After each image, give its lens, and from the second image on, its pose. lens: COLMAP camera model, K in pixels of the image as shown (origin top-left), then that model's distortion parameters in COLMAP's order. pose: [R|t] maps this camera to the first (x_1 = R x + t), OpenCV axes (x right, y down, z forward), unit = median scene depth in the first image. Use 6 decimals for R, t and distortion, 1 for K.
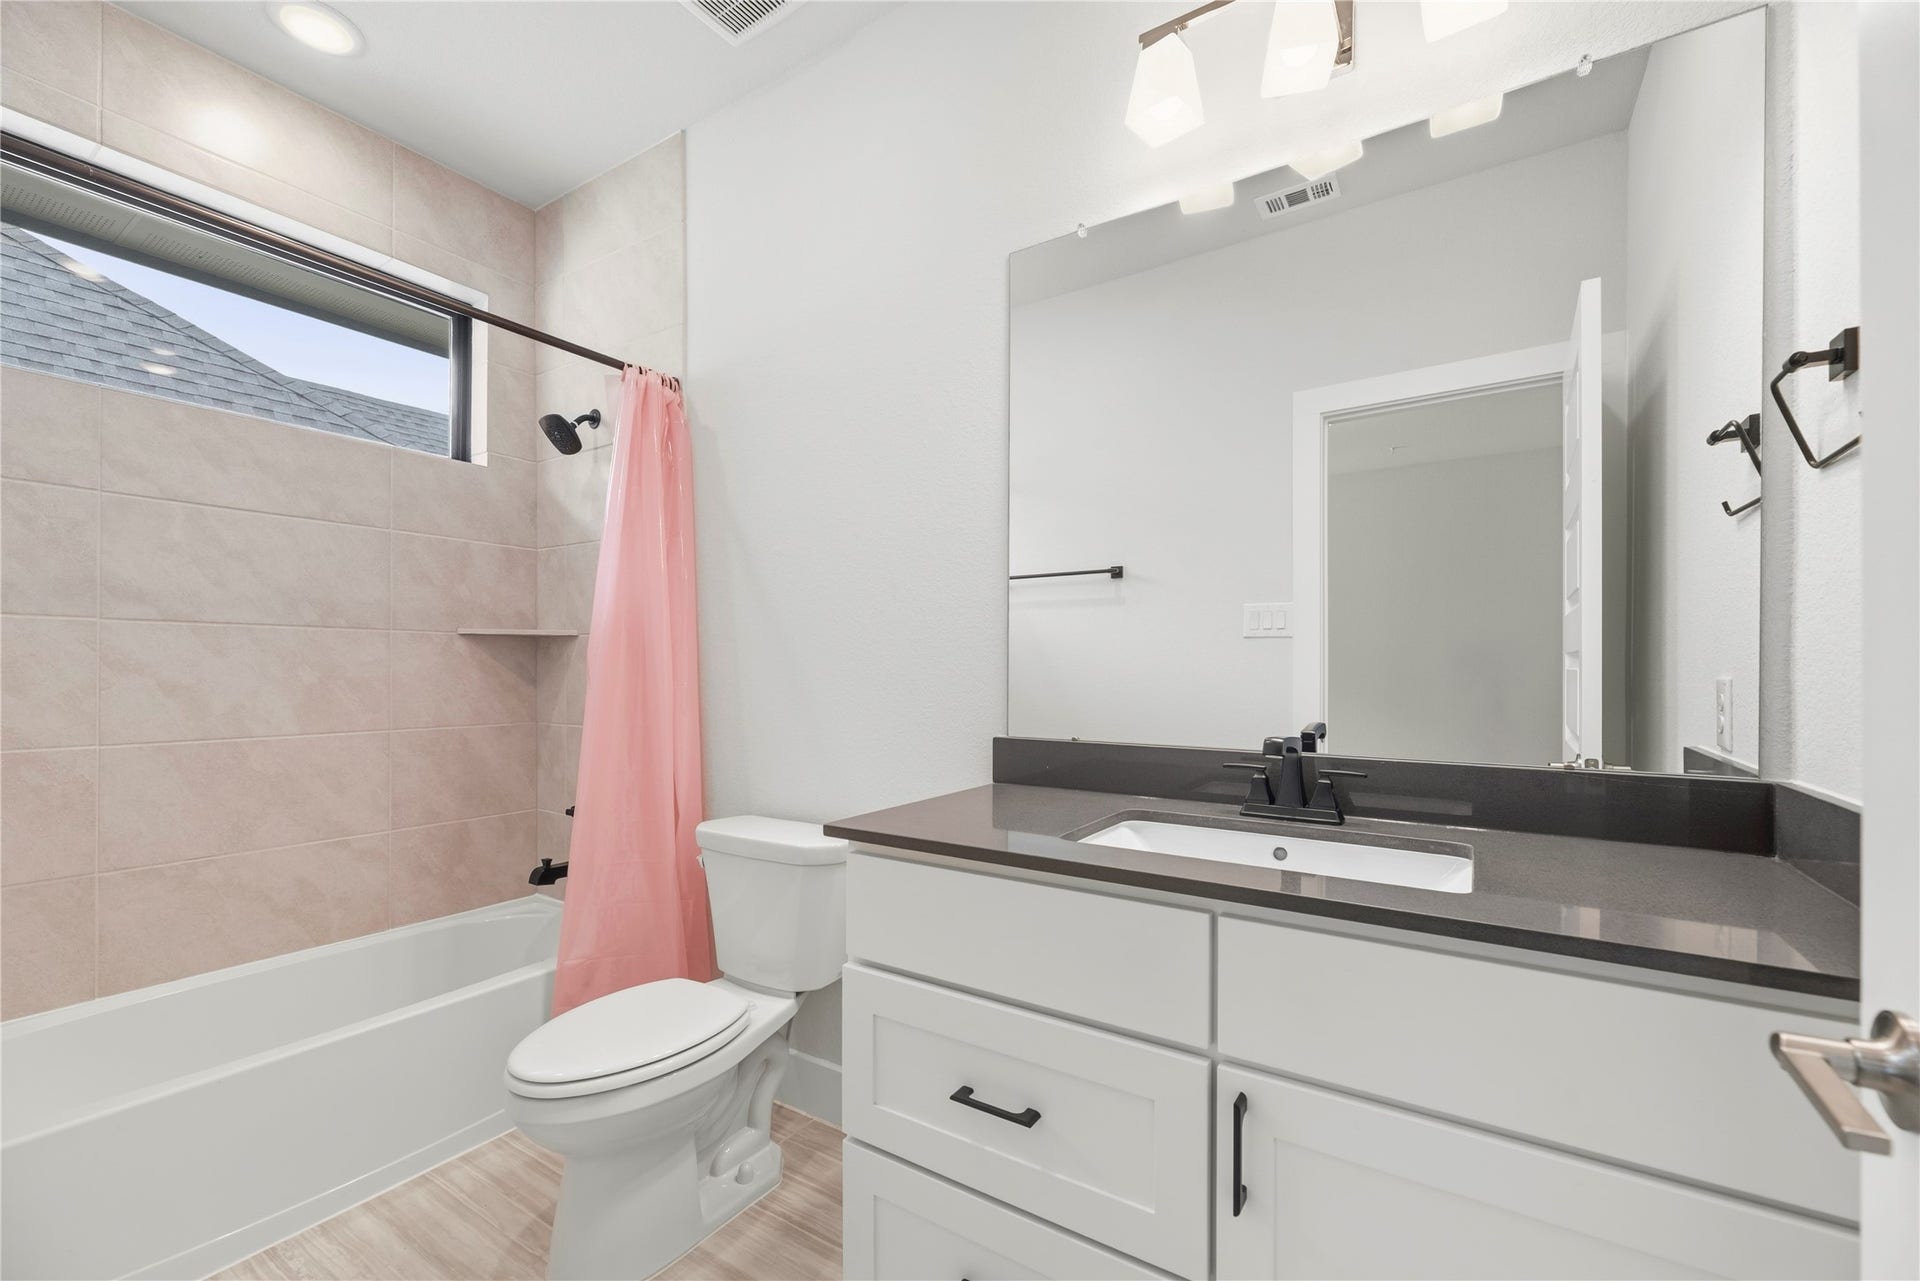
lens RADIAL K [[805.0, 0, 958.3], [0, 805.0, 660.5], [0, 0, 1]] dist [-0.026381, 0.000063]
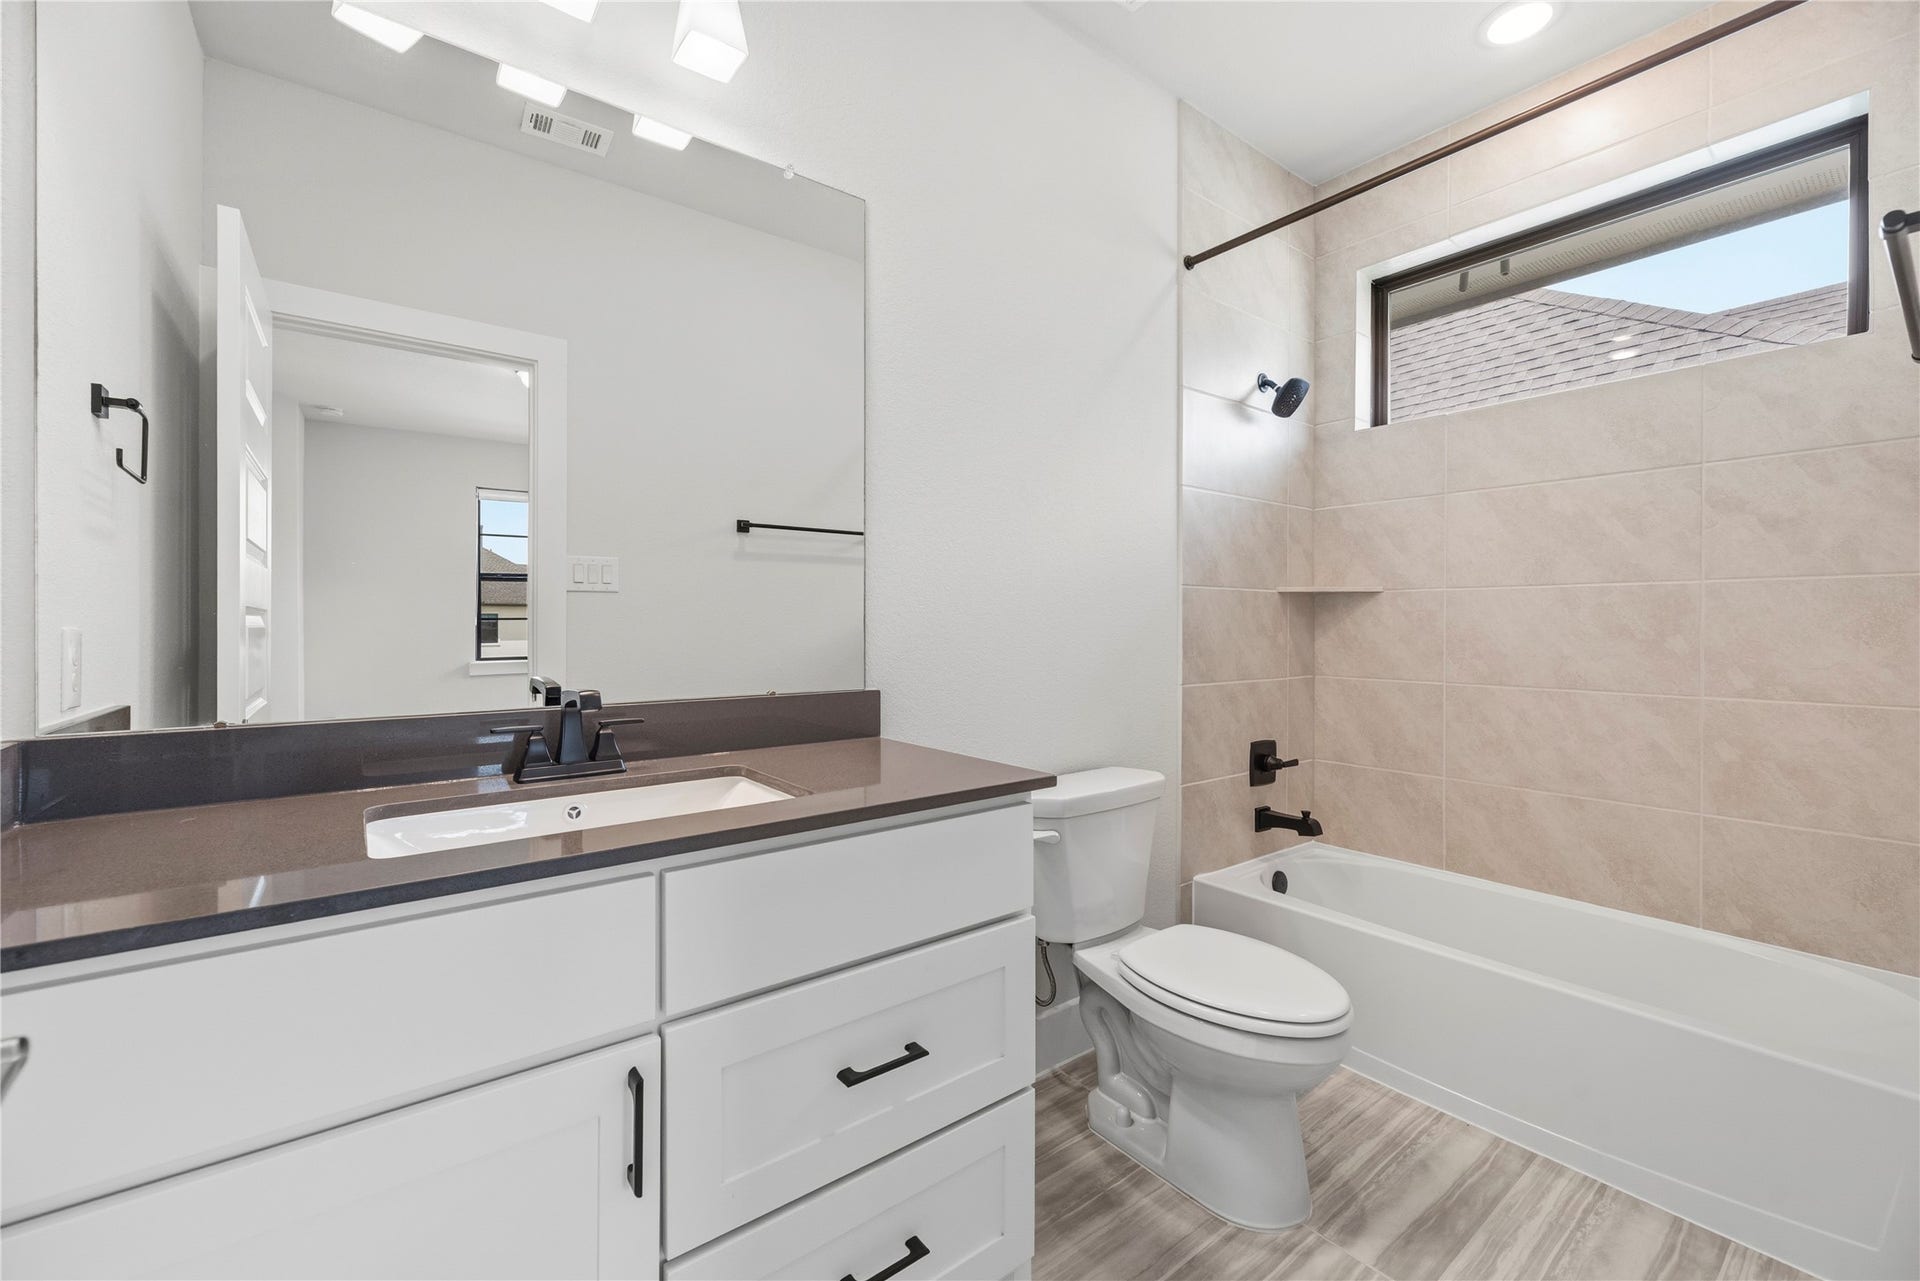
lens RADIAL K [[791.3, 0, 962.6], [0, 791.3, 628.7], [0, 0, 1]] dist [-0.001476, 0.000290]
pose [[0.339447, -0.018418, 0.940445, -0.369144], [0.002242, 0.999821, 0.018771, -0.000906], [-0.940623, -0.004263, 0.339427, 0.253348]]
